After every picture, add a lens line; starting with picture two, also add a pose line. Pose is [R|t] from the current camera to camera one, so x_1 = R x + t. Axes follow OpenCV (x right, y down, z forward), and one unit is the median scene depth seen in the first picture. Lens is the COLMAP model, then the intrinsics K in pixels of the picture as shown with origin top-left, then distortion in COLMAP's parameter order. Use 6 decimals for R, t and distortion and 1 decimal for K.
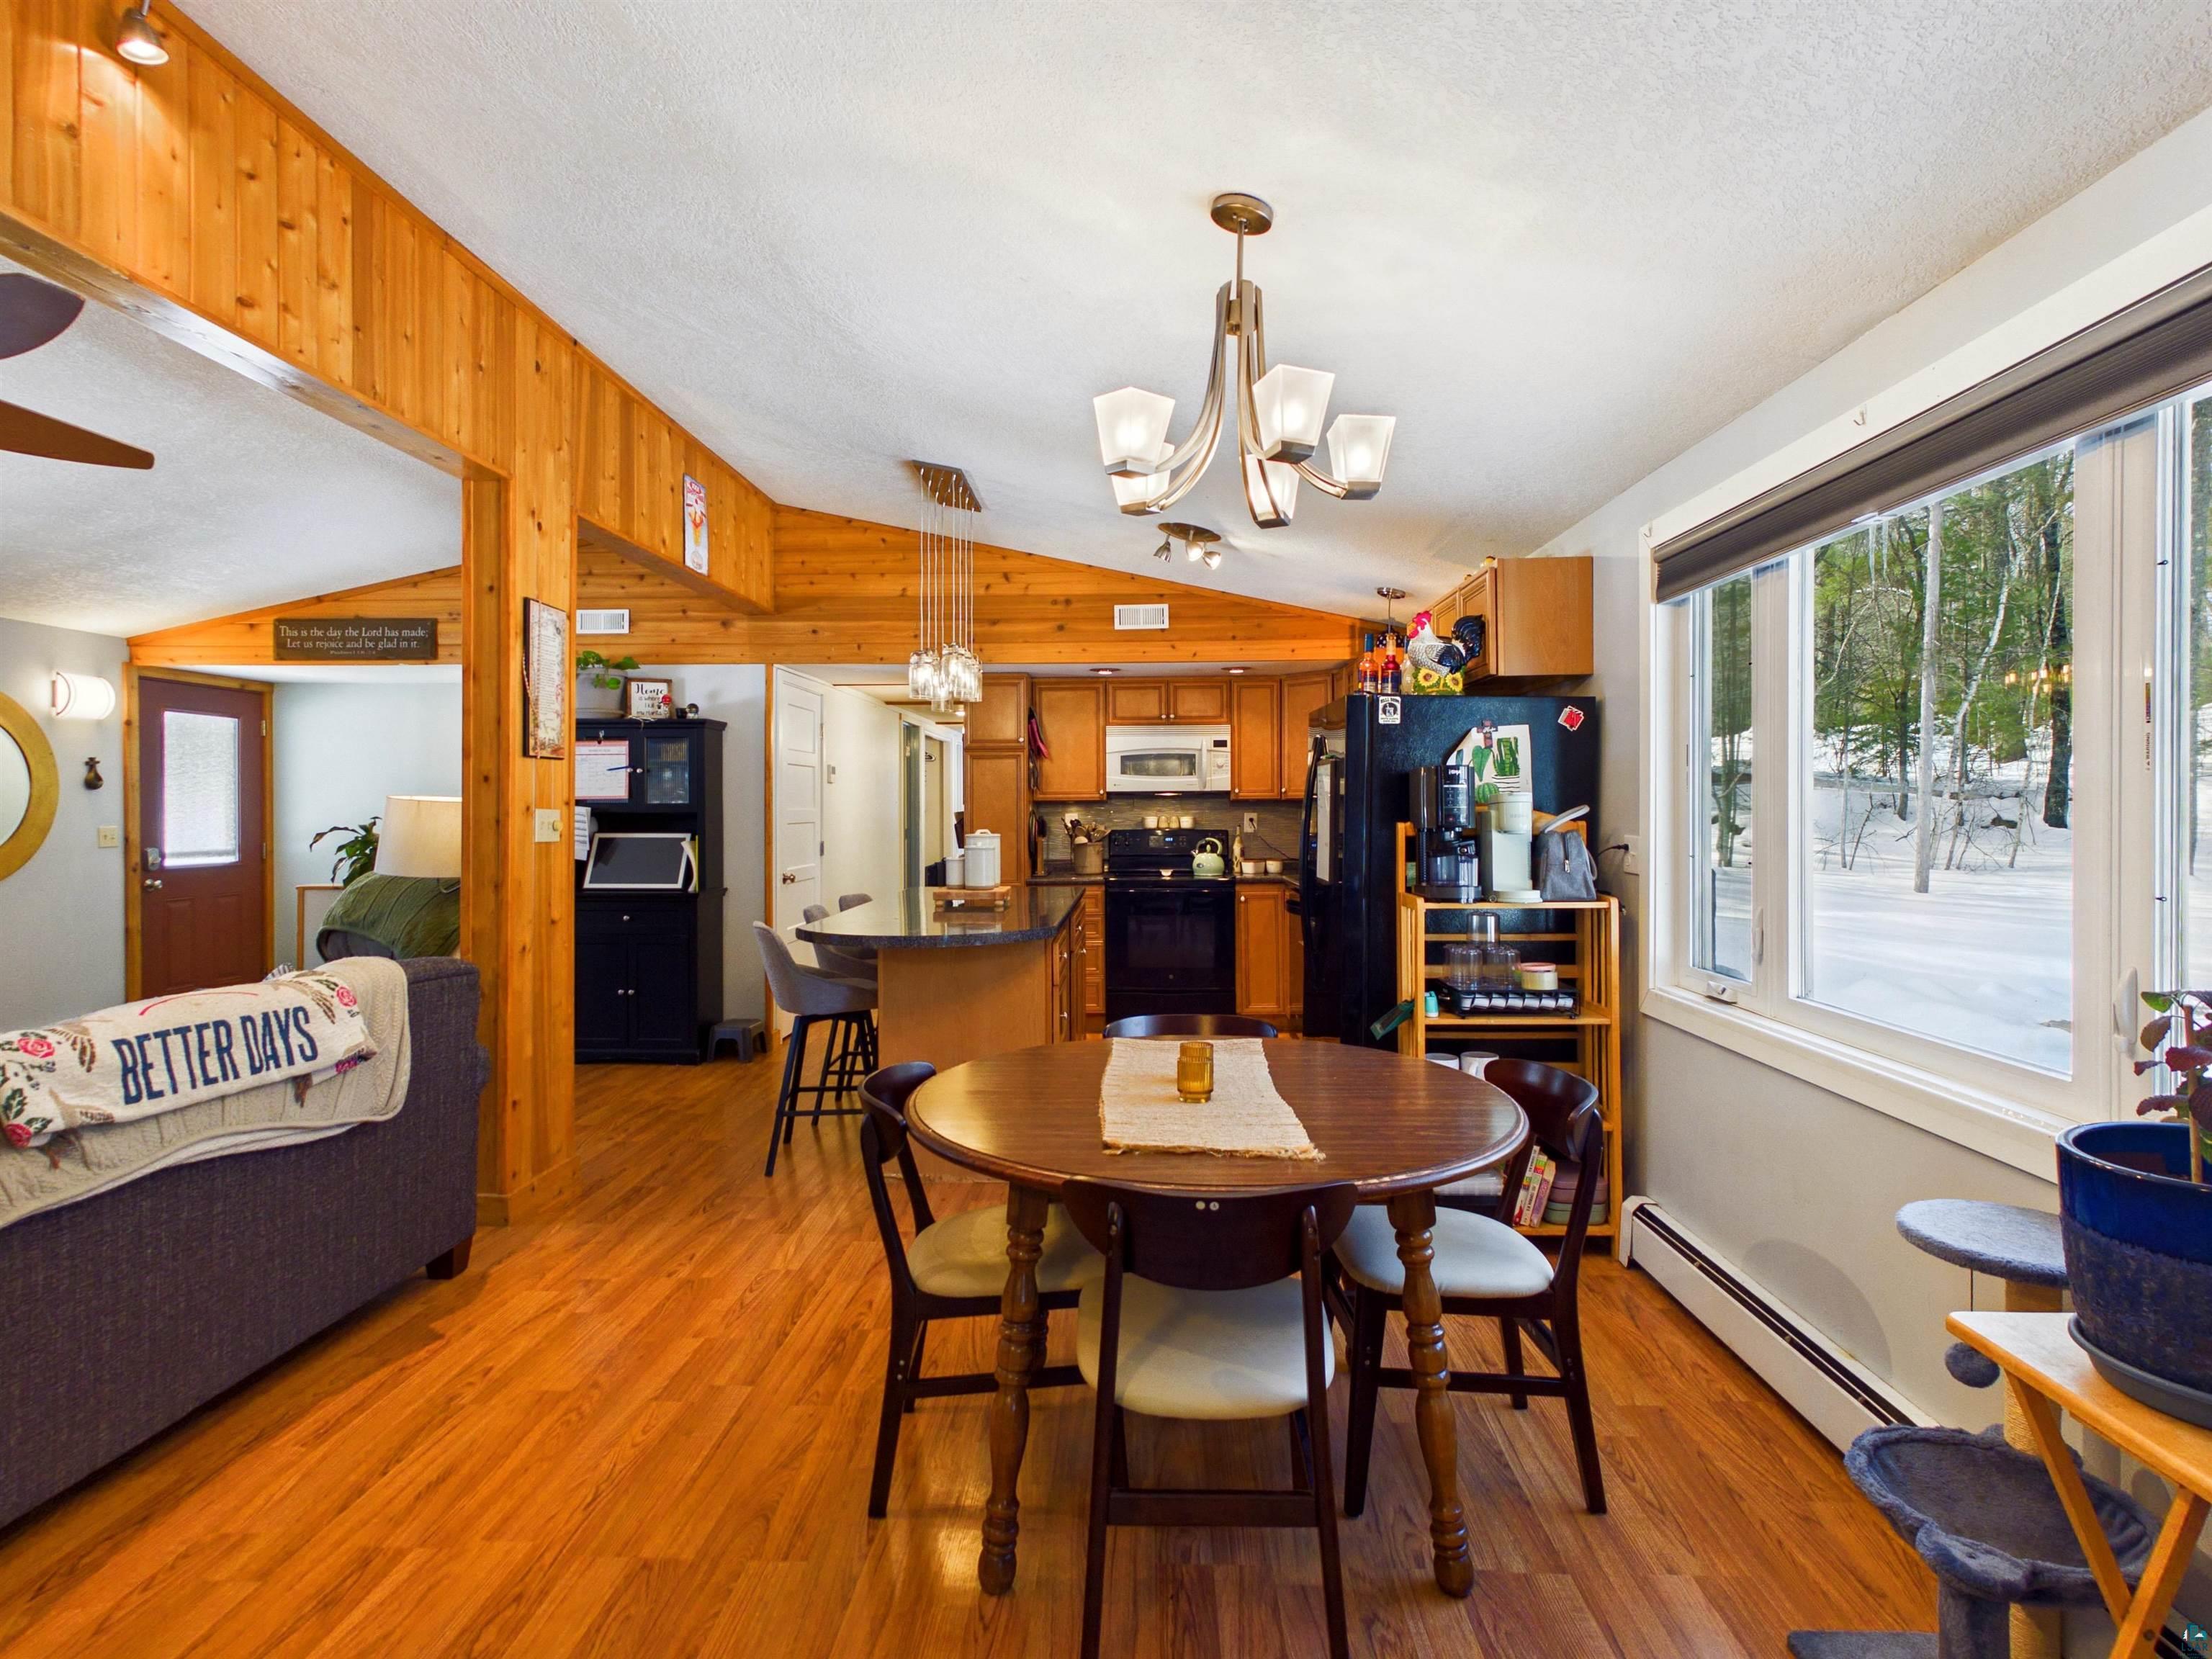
lens RADIAL K [[1164.1, 0, 1105.1], [0, 1164.1, 812.4], [0, 0, 1]] dist [0.003096, 0.000317]
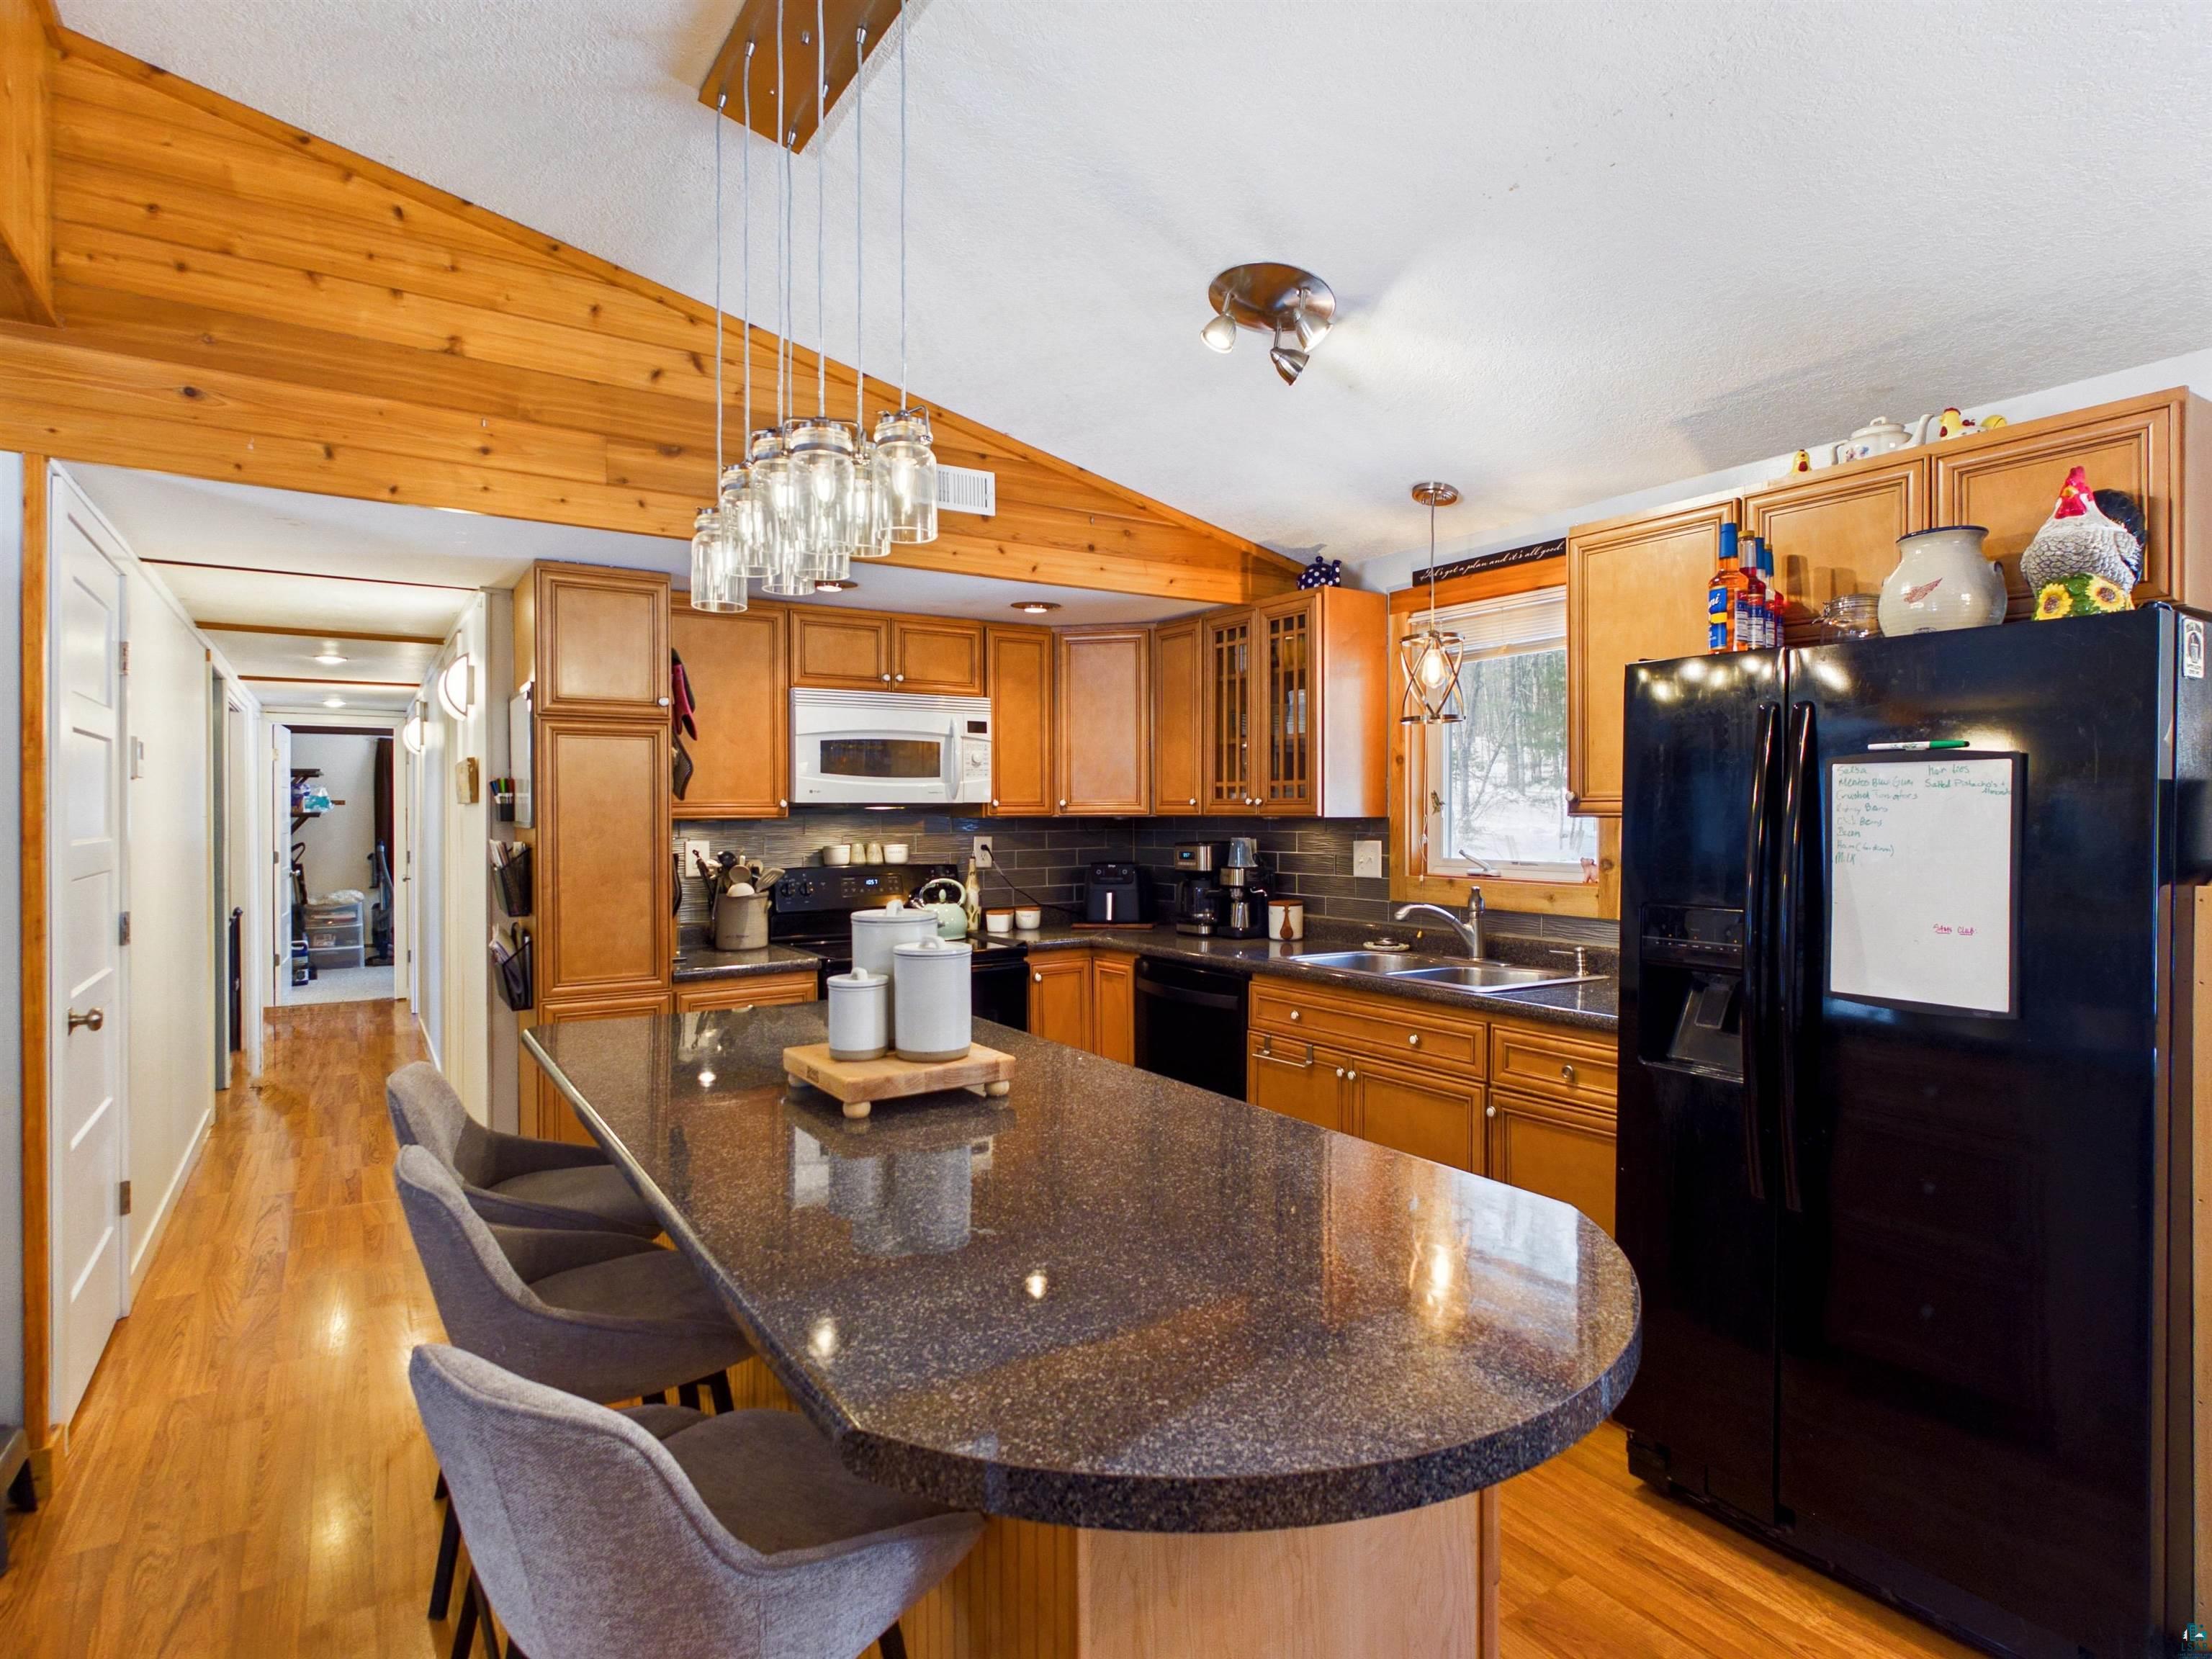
lens RADIAL K [[1164.1, 0, 1103.7], [0, 1164.1, 824.0], [0, 0, 1]] dist [0.003096, 0.000317]
pose [[0.817917, -0.003531, 0.575326, -0.227663], [0.001347, 0.999990, 0.004223, -0.011181], [-0.575335, -0.002679, 0.817913, 0.506938]]
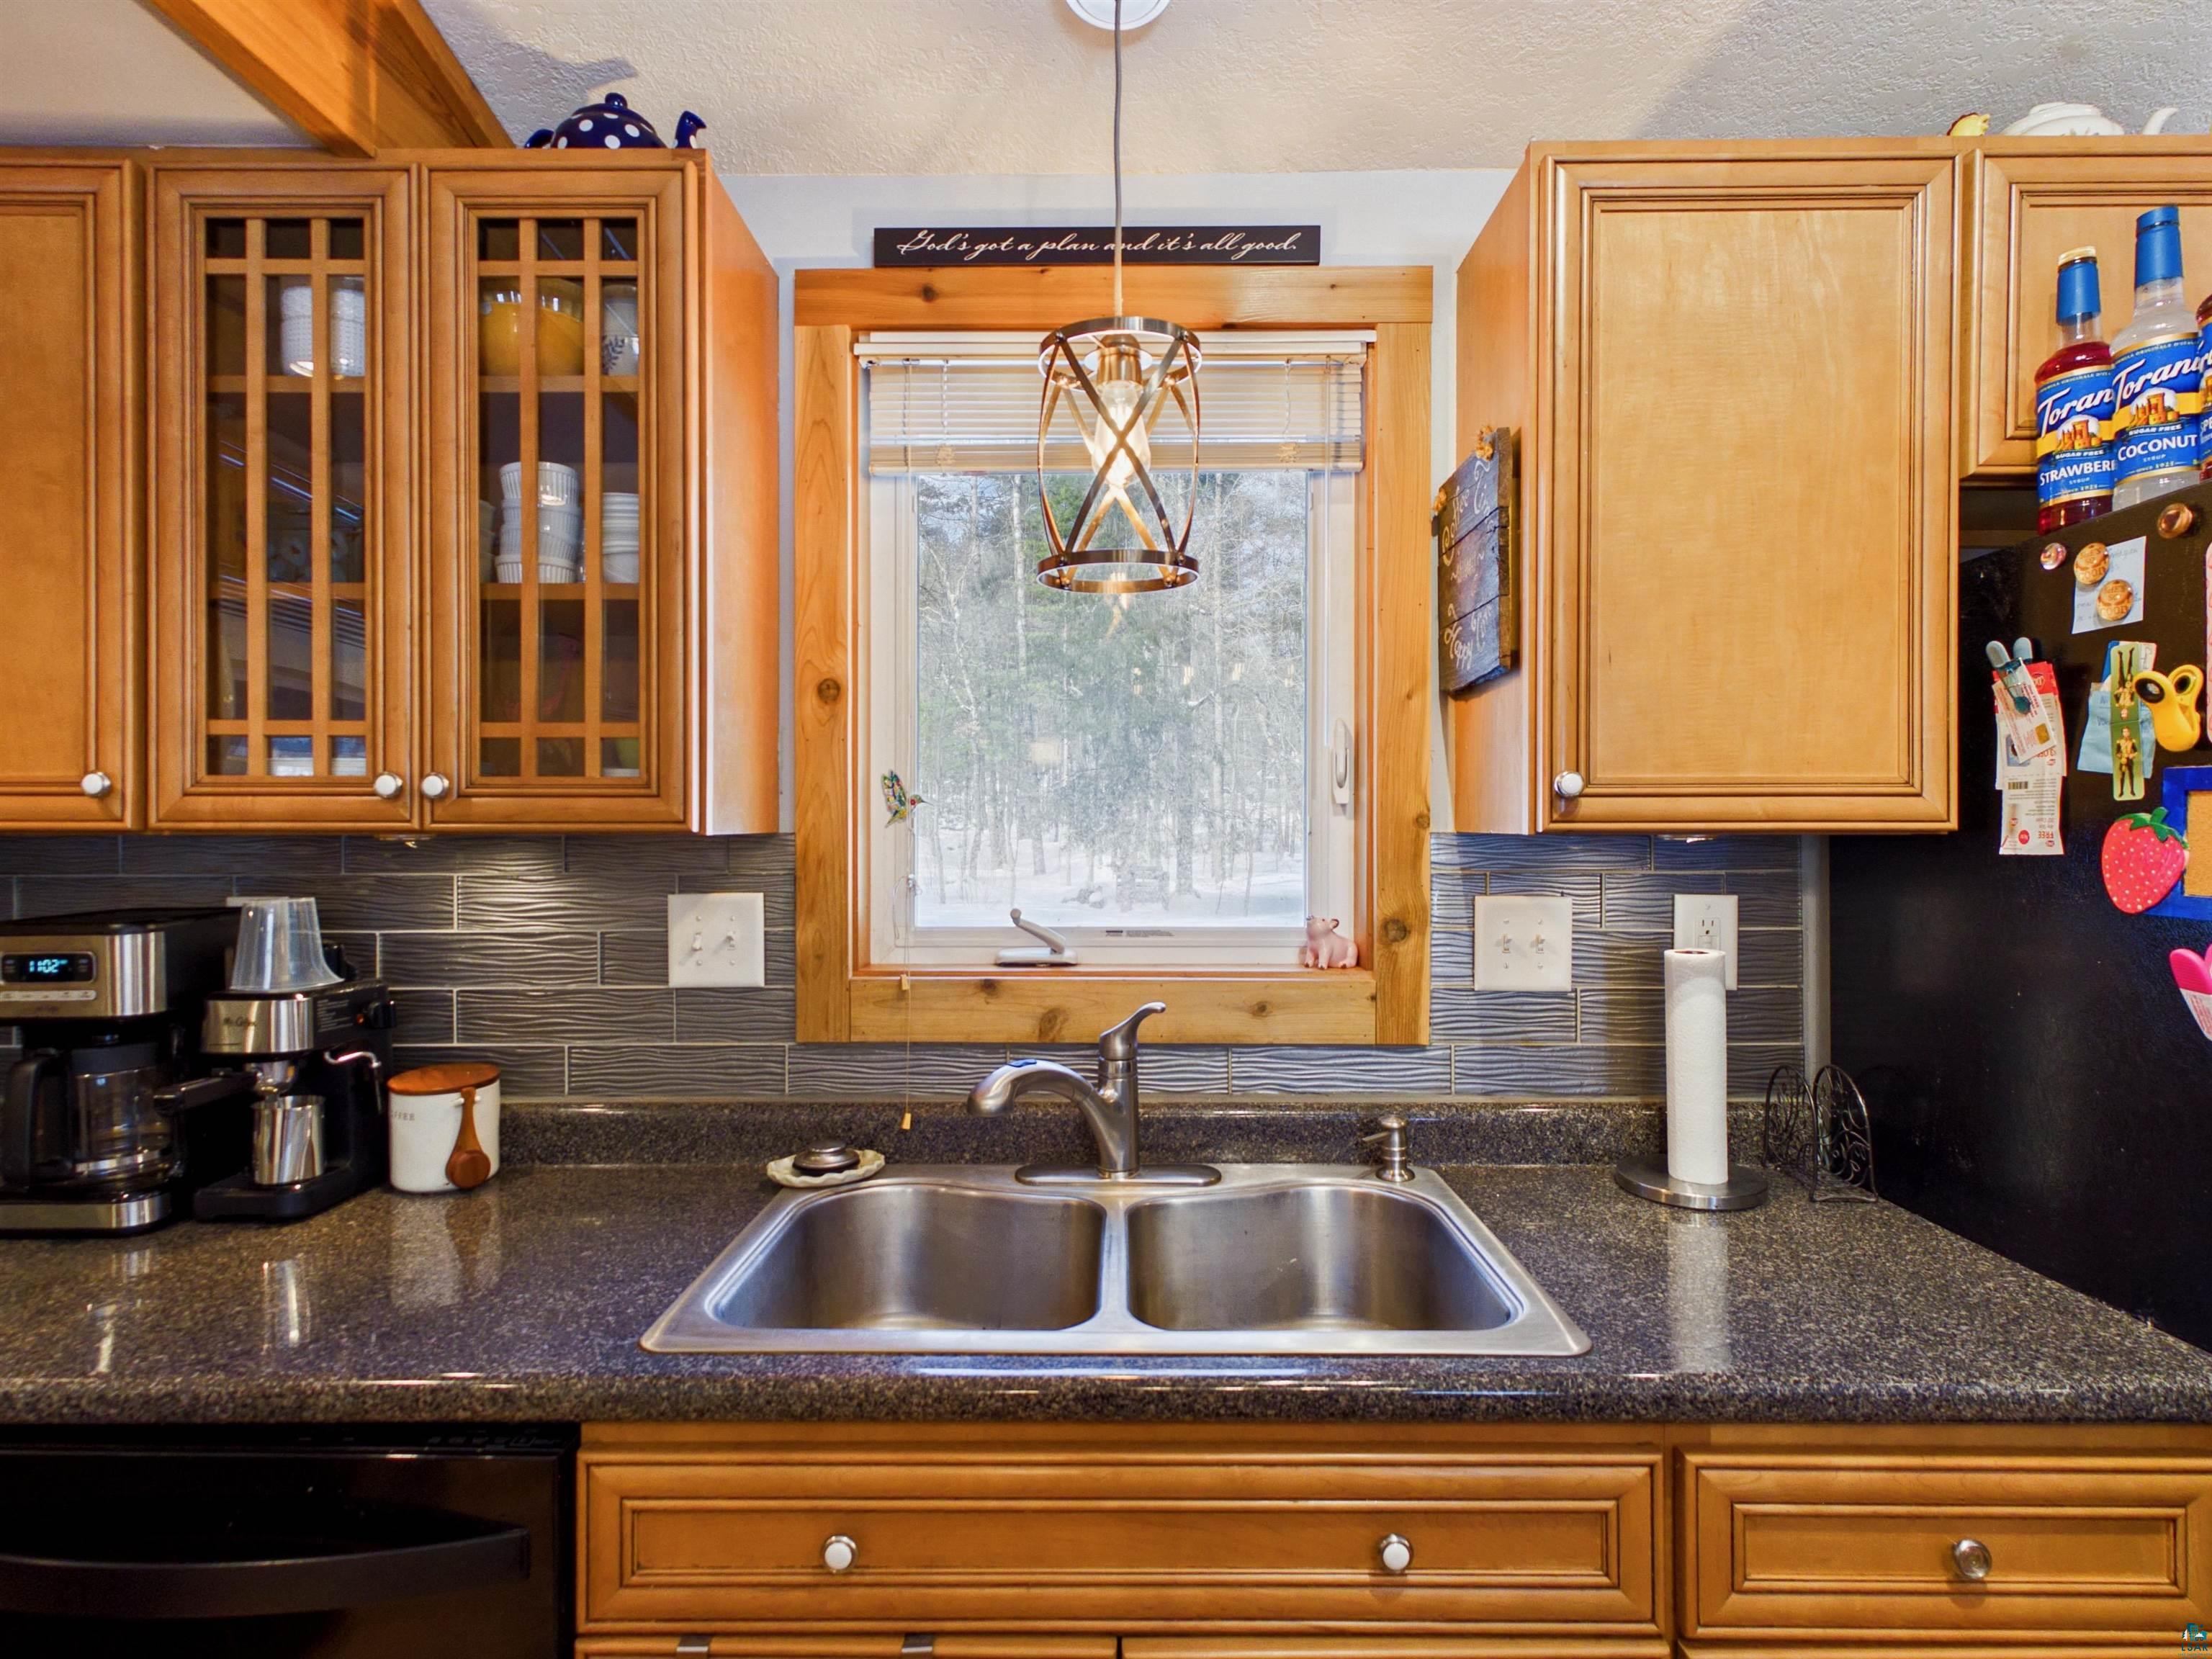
lens RADIAL K [[1164.1, 0, 1105.3], [0, 1164.1, 826.0], [0, 0, 1]] dist [0.003096, 0.000317]
pose [[-0.025511, -0.002281, 0.999672, 0.007108], [0.005041, 0.999984, 0.002410, -0.013759], [-0.999662, 0.005101, -0.025499, 0.871150]]
